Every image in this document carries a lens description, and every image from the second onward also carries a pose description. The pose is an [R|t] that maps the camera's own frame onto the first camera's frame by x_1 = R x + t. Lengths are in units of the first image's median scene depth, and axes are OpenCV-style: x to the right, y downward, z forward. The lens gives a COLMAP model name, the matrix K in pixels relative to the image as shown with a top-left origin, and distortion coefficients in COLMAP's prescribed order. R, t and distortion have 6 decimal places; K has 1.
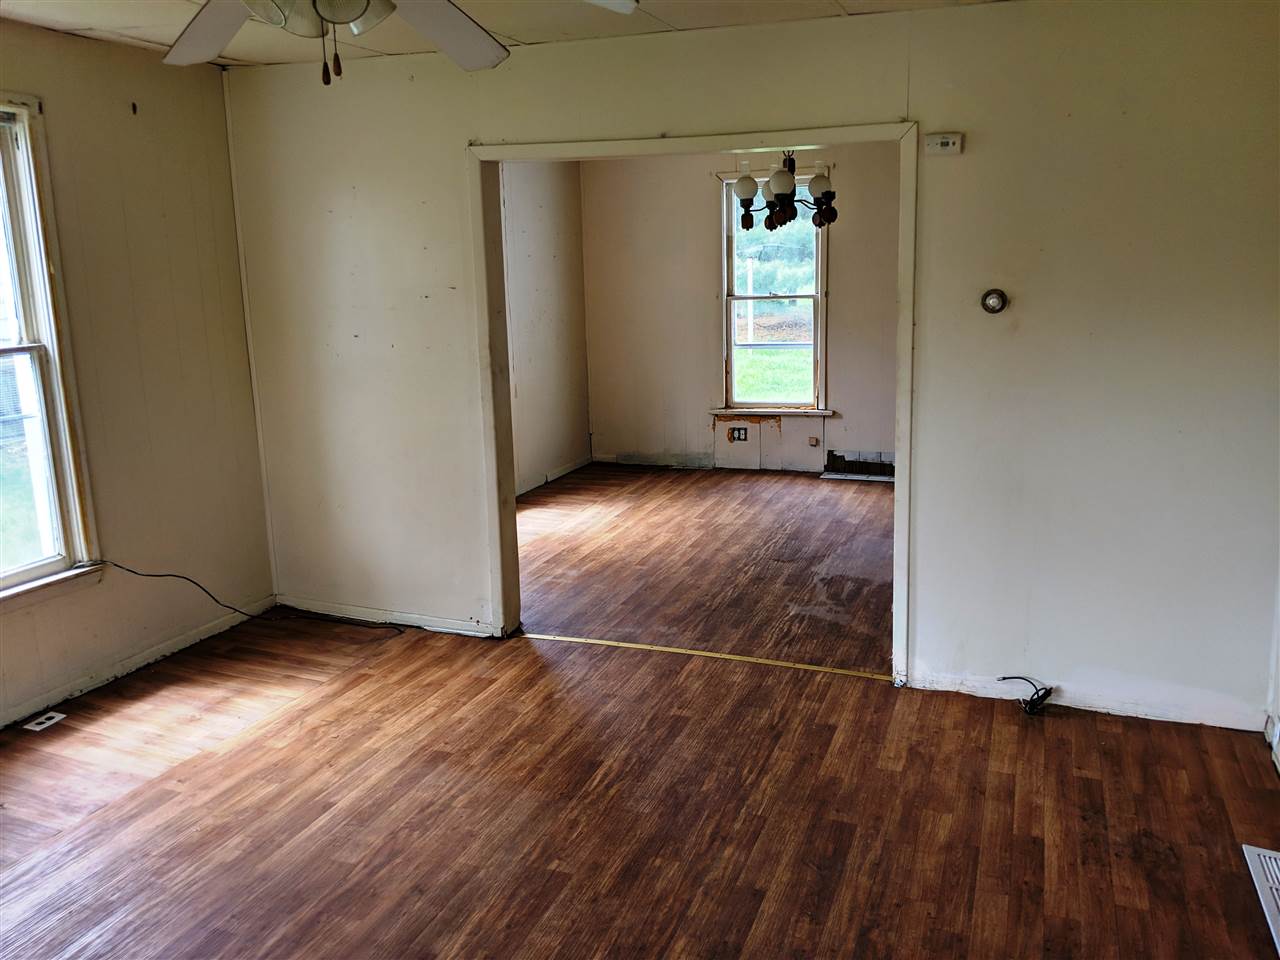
lens RADIAL K [[992.0, 0, 666.5], [0, 992.0, 485.7], [0, 0, 1]] dist [0.006626, -0.051952]
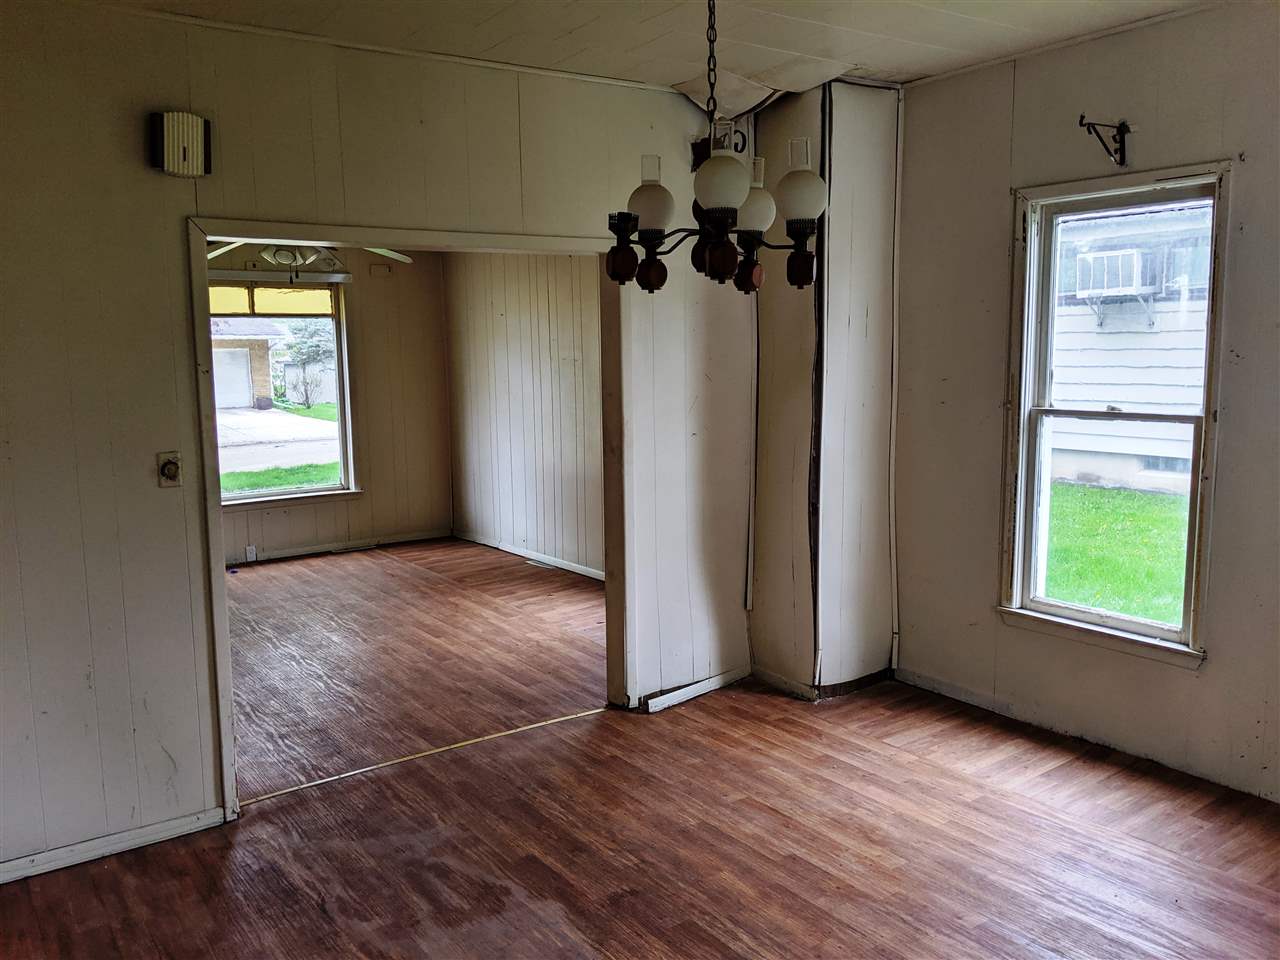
lens RADIAL K [[1030.3, 0, 623.1], [0, 1030.3, 495.7], [0, 0, 1]] dist [0.067403, -0.186125]
pose [[-0.567070, 0.151044, -0.809702, 0.699502], [-0.158477, 0.944667, 0.287209, -0.378451], [0.808280, 0.291187, -0.511755, 1.572772]]
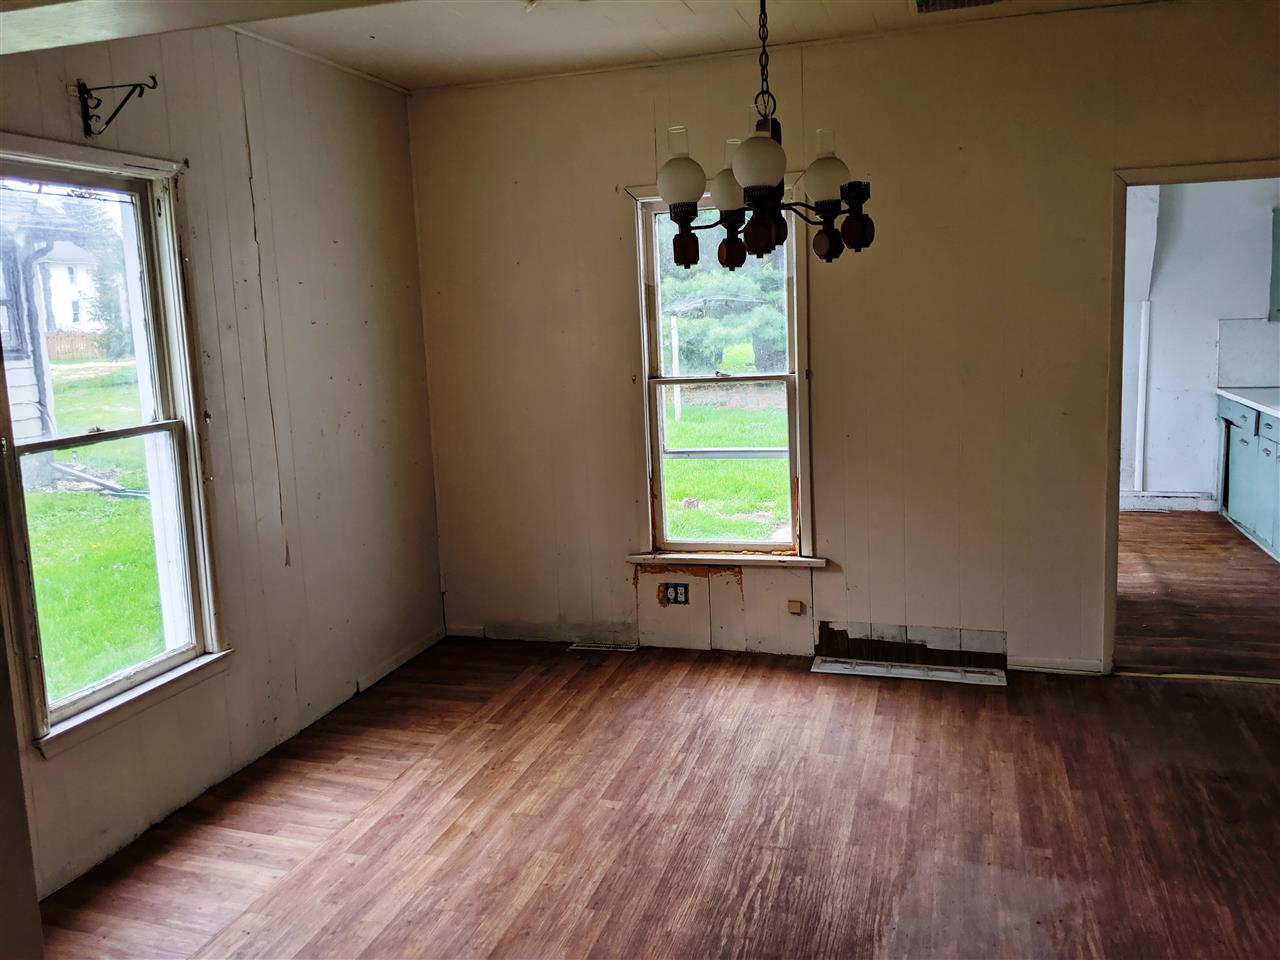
lens RADIAL K [[1005.4, 0, 644.5], [0, 1005.4, 465.9], [0, 0, 1]] dist [0.081969, -0.165519]
pose [[0.998334, -0.025908, 0.051550, 0.041234], [0.029744, 0.996733, -0.075091, -0.157226], [-0.049436, 0.076499, 0.995843, 0.655953]]
